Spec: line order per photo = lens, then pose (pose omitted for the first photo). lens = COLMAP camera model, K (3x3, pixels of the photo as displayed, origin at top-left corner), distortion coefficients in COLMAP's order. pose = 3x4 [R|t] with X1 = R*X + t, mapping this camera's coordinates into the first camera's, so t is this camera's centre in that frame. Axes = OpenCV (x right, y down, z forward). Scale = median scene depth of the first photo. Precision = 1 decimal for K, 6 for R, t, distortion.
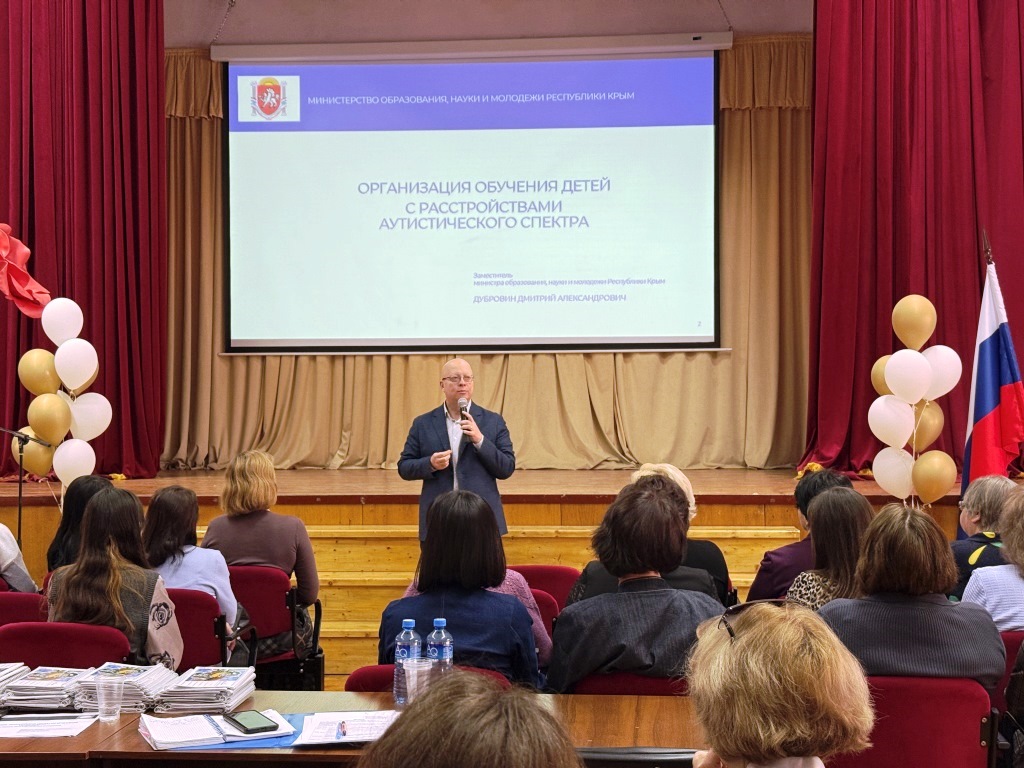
lens RADIAL K [[1421.3, 0, 512.0], [0, 1421.3, 384.0], [0, 0, 1]] dist [0.188317, -0.362671]
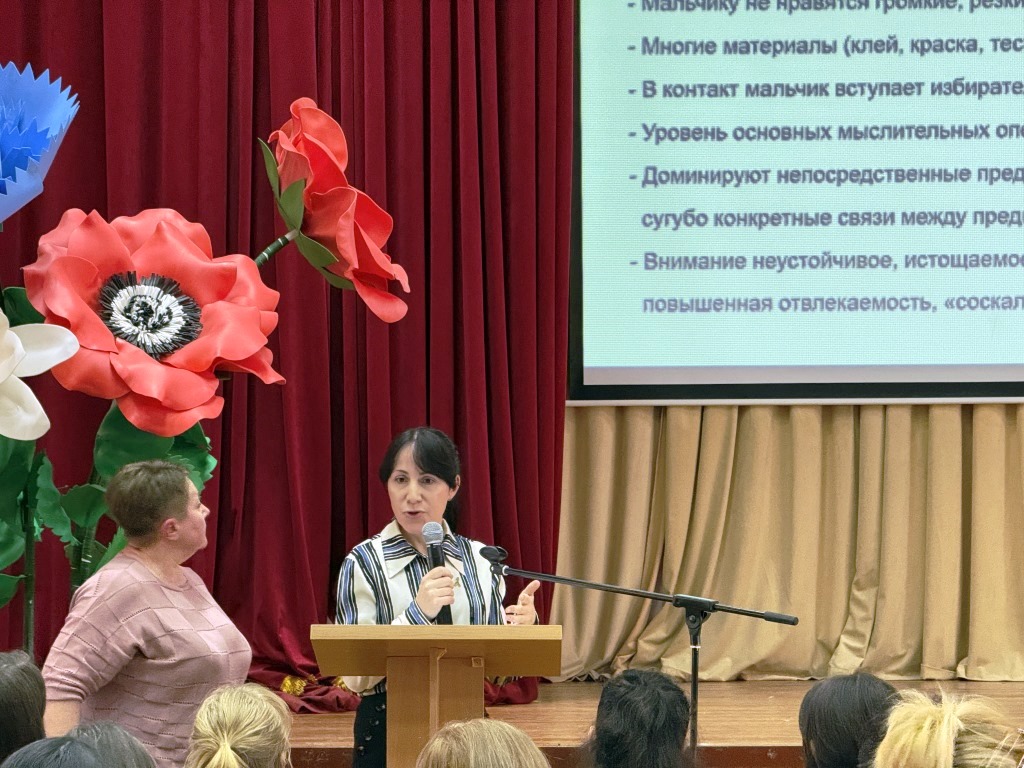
lens RADIAL K [[3569.0, 0, 506.4], [0, 3569.0, 406.2], [0, 0, 1]] dist [0.245734, 0.089517]
pose [[0.997473, -0.000979, 0.071044, -0.298531], [0.002145, 0.999864, -0.016343, -0.003162], [-0.071018, 0.016454, 0.997339, -0.030332]]
